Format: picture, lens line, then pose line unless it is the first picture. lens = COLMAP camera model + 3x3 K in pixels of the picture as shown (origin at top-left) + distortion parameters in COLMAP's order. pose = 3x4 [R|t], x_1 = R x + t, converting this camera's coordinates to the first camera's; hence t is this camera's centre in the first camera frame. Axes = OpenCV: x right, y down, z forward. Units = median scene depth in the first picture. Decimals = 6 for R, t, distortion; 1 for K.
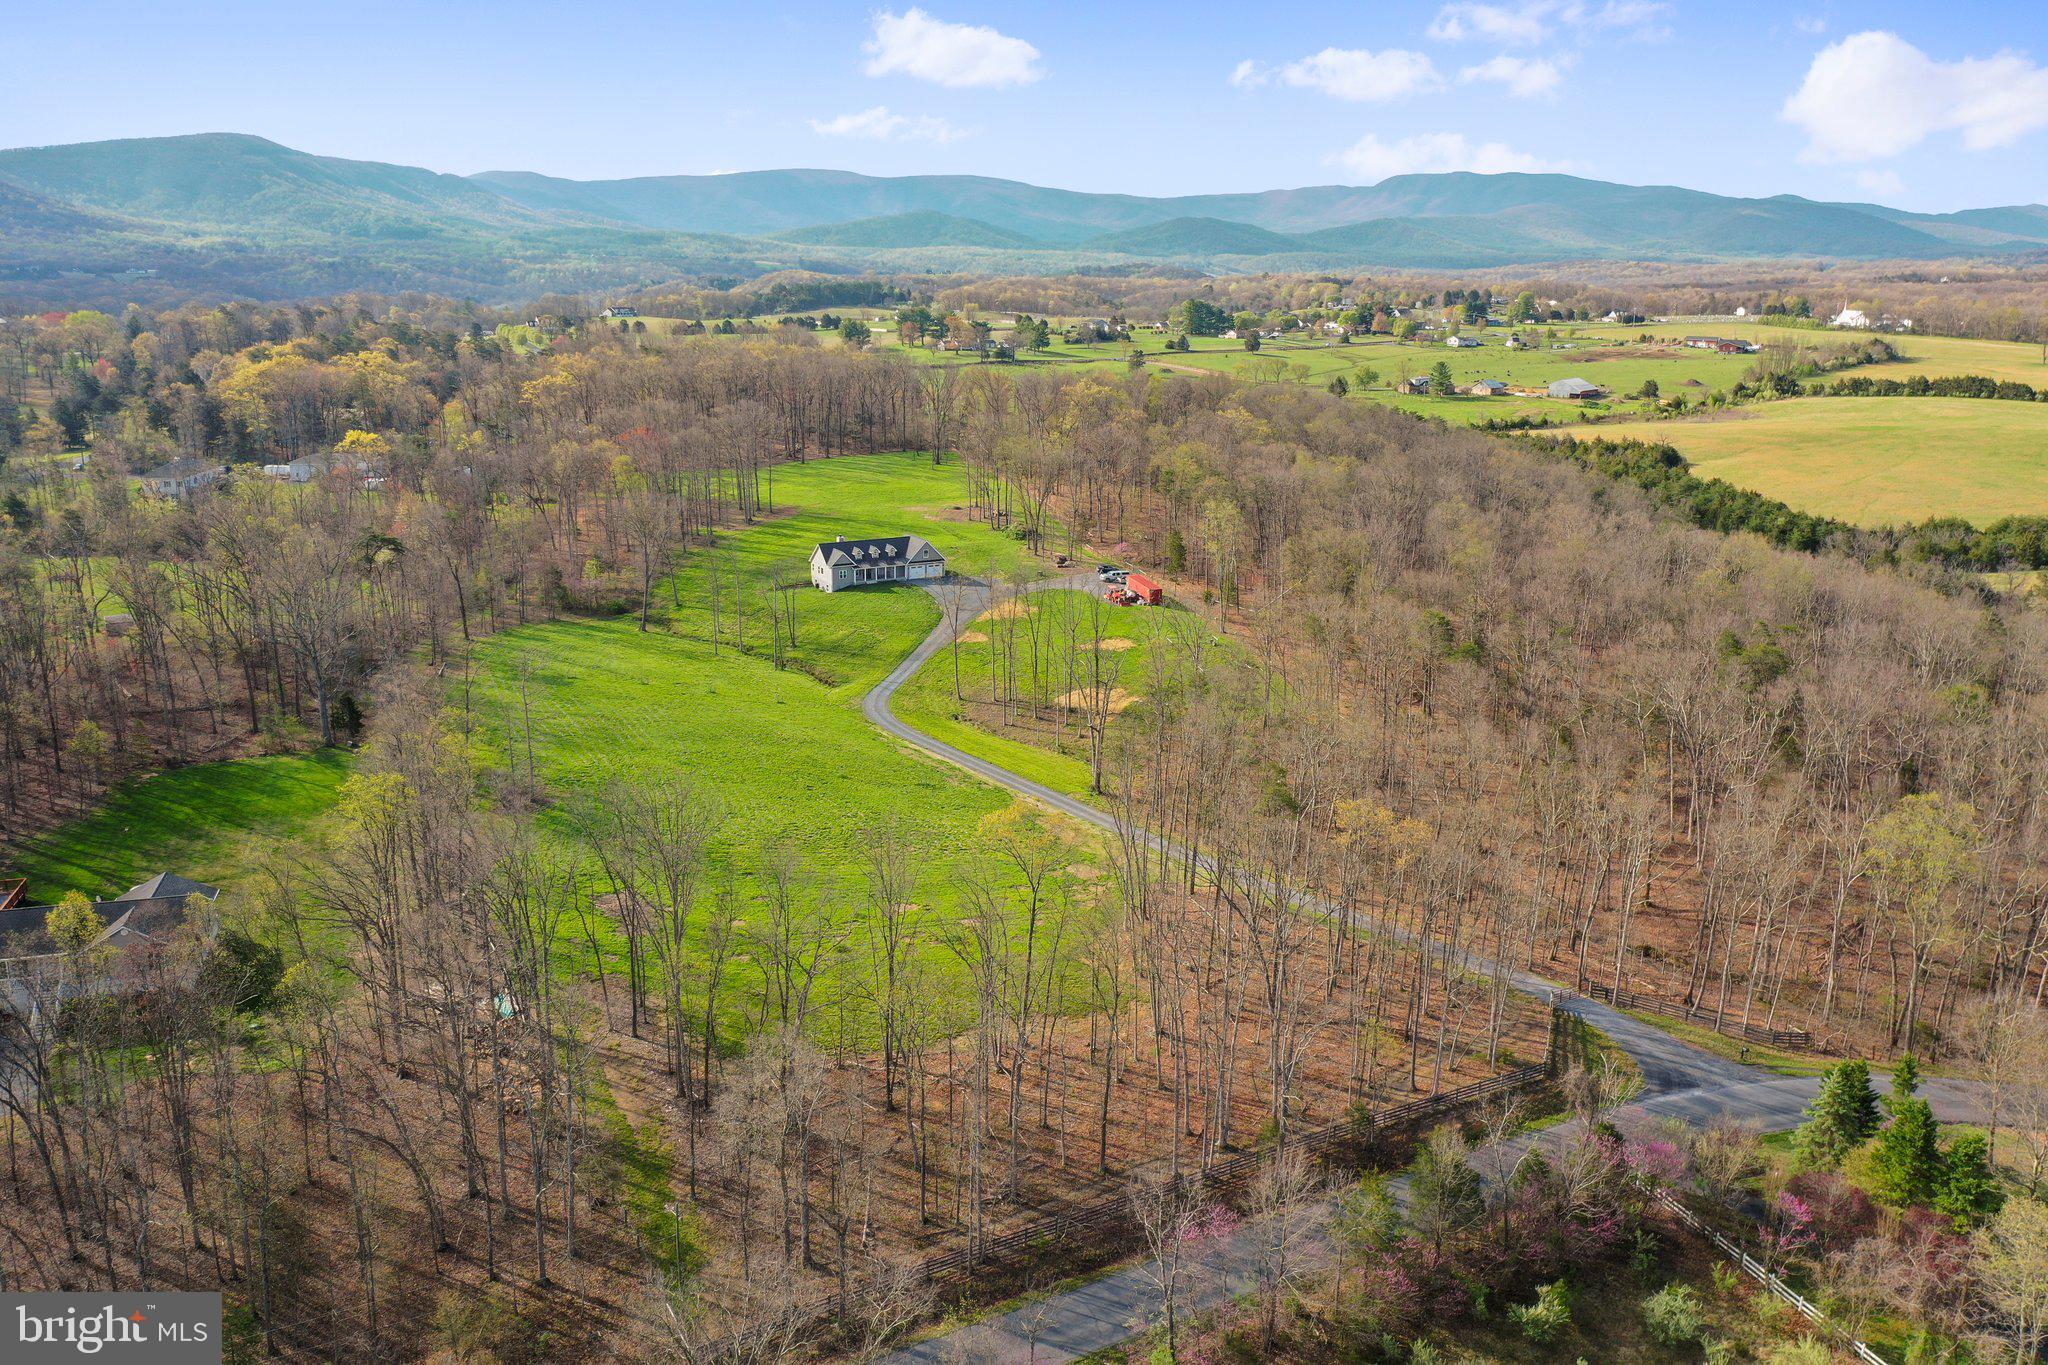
lens RADIAL K [[1616.6, 0, 1024.0], [0, 1616.6, 682.5], [0, 0, 1]] dist [-0.007324, -0.001223]
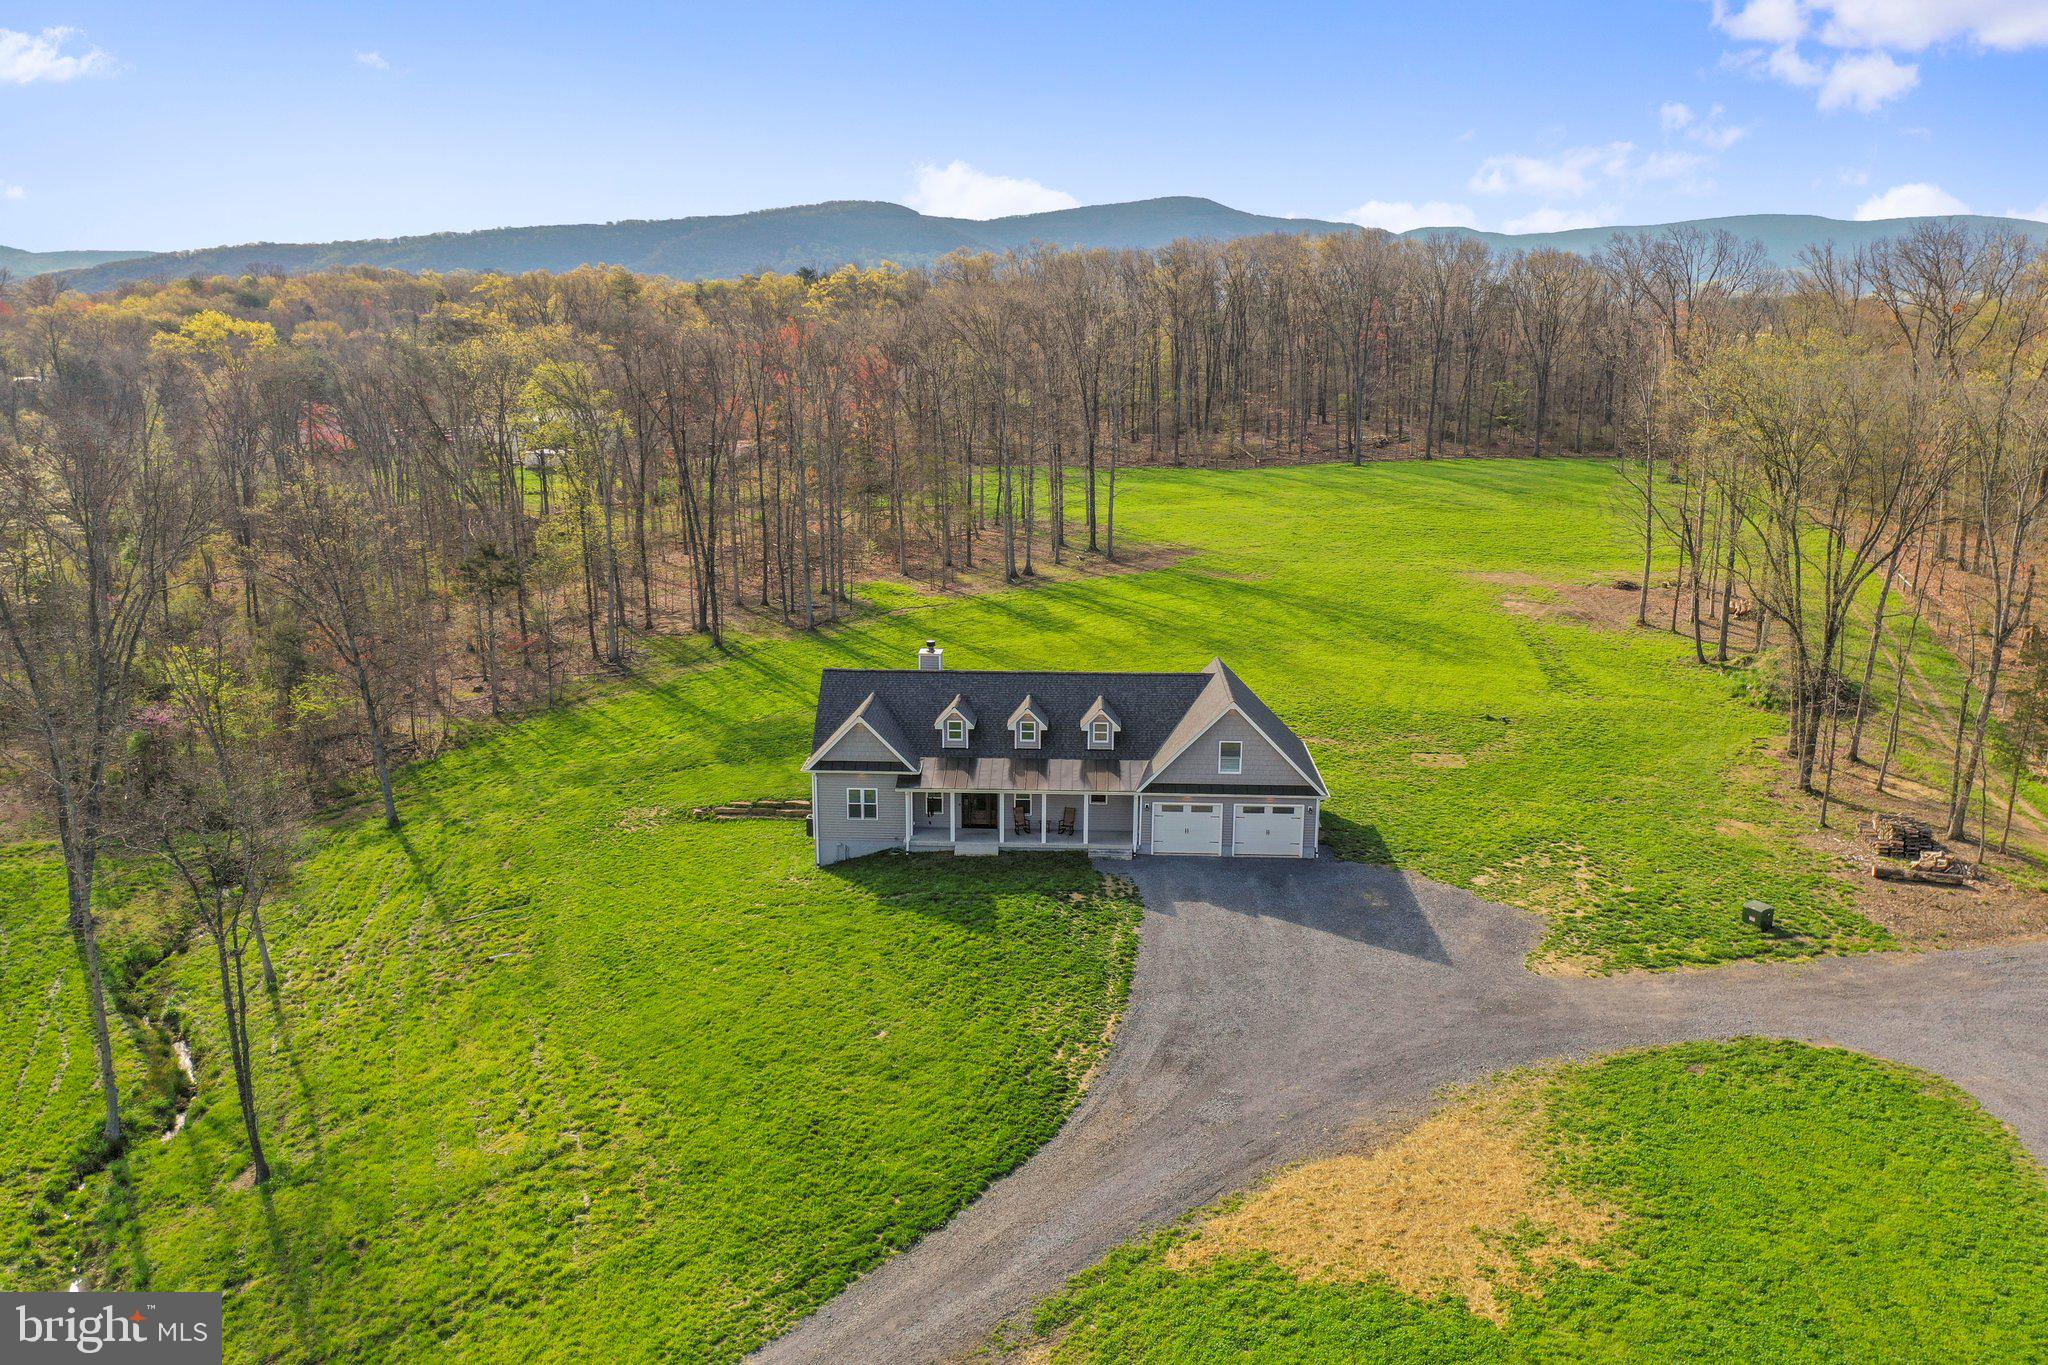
lens RADIAL K [[1606.9, 0, 1024.0], [0, 1606.9, 682.5], [0, 0, 1]] dist [-0.003053, -0.002814]
pose [[0.852100, 0.110424, -0.511598, 0.032374], [-0.128317, 0.991733, 0.000336, -0.086775], [0.507406, 0.065360, 0.859225, 0.783869]]
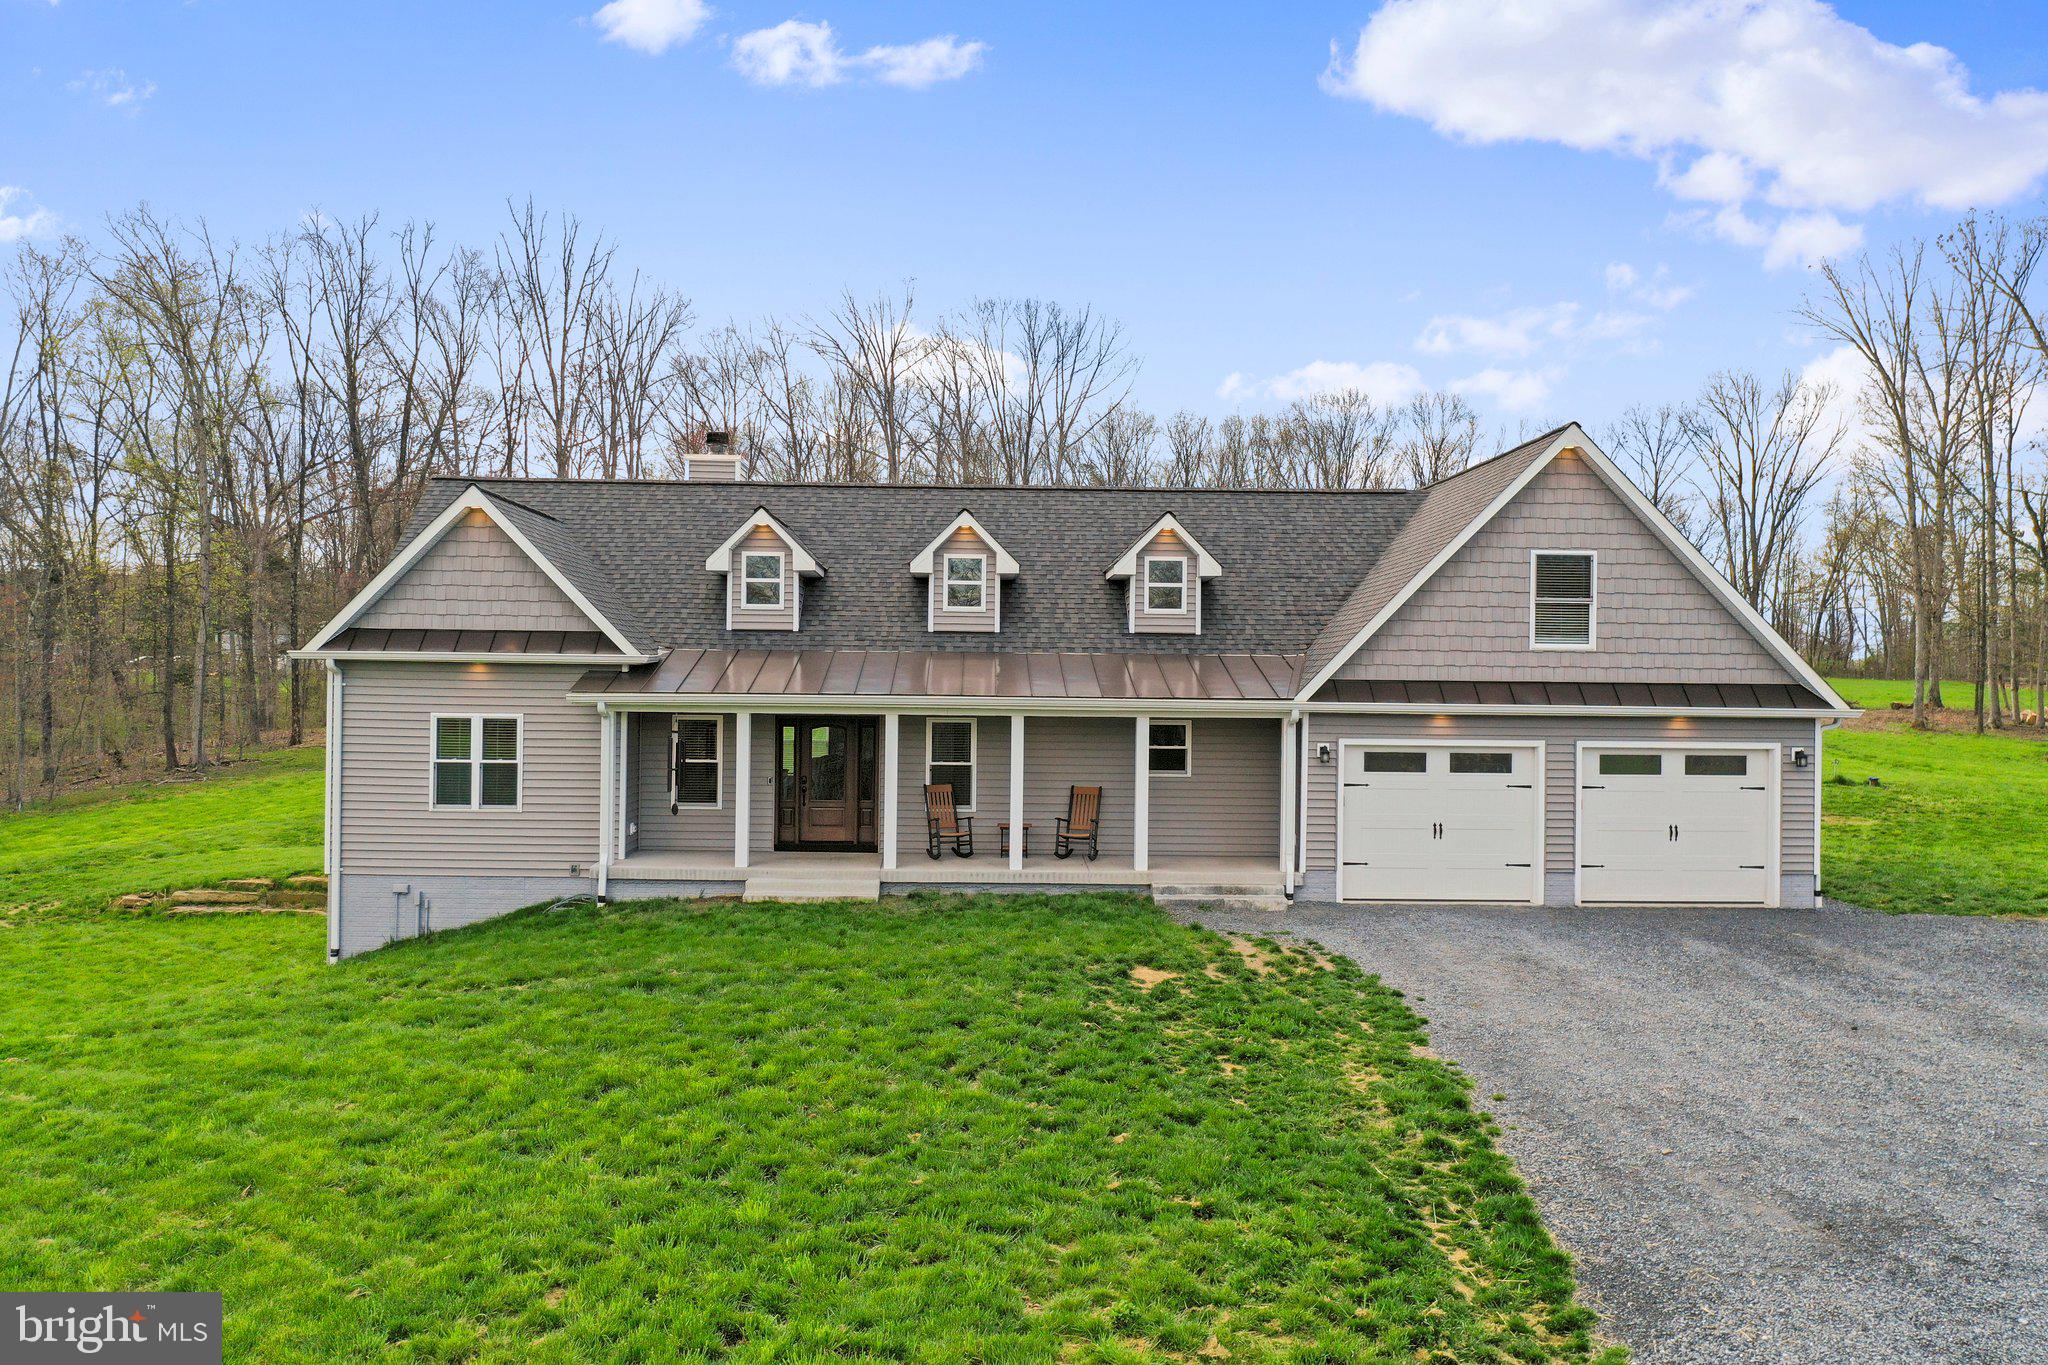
lens RADIAL K [[1606.9, 0, 1024.0], [0, 1606.9, 682.5], [0, 0, 1]] dist [-0.003053, -0.002814]
pose [[0.886947, -0.001922, -0.461866, -0.047682], [-0.120340, 0.964490, -0.235109, -0.053577], [0.445917, 0.264111, 0.855221, 0.921950]]
